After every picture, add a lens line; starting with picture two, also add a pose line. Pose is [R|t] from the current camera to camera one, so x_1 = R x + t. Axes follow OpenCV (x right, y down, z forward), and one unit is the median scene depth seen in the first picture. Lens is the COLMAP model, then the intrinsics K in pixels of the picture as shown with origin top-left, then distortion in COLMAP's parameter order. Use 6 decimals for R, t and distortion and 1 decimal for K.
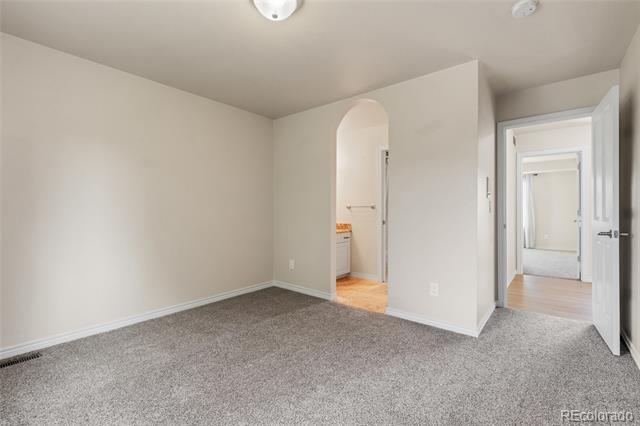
lens RADIAL K [[289.7, 0, 320.8], [0, 289.7, 212.4], [0, 0, 1]] dist [0.007610, -0.000598]
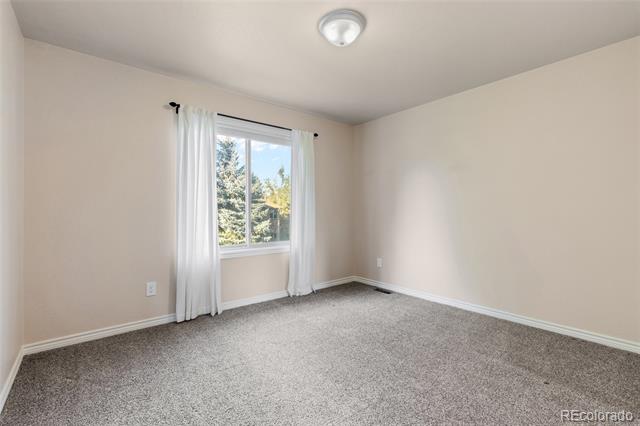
lens RADIAL K [[289.7, 0, 320.9], [0, 289.7, 211.5], [0, 0, 1]] dist [0.007610, -0.000598]
pose [[-0.205202, 0.004763, -0.978708, 0.688229], [0.002376, 0.999988, 0.004368, -0.013073], [0.978717, -0.001429, -0.205210, 0.780068]]
